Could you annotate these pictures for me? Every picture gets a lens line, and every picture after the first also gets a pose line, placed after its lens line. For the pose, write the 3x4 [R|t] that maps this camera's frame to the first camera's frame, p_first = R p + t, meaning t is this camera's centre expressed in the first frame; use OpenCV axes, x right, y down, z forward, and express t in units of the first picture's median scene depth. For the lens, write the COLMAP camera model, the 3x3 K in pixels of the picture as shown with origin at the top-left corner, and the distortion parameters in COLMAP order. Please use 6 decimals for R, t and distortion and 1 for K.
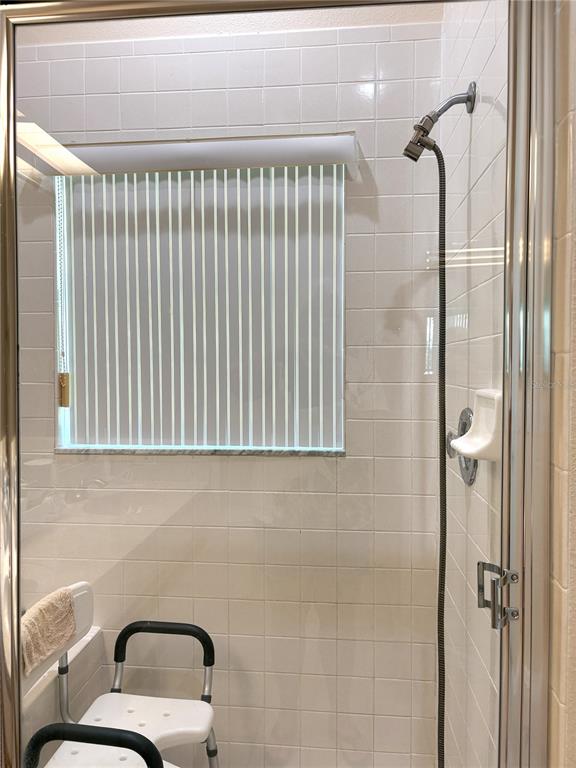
lens RADIAL K [[585.1, 0, 281.7], [0, 585.1, 382.5], [0, 0, 1]] dist [0.009956, 0.002473]
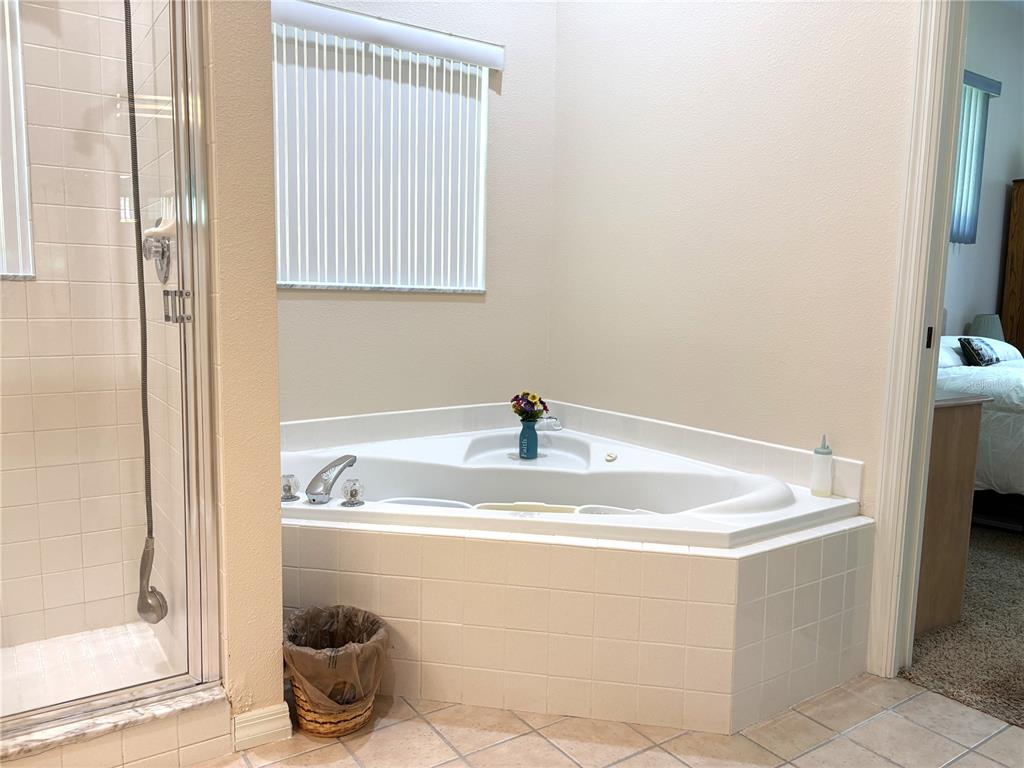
lens RADIAL K [[780.2, 0, 504.1], [0, 780.2, 392.3], [0, 0, 1]] dist [0.009956, 0.002473]
pose [[0.773264, -0.061706, 0.631074, -0.135681], [-0.004957, 0.994635, 0.103330, 0.190150], [-0.634065, -0.083030, 0.768810, -0.566028]]
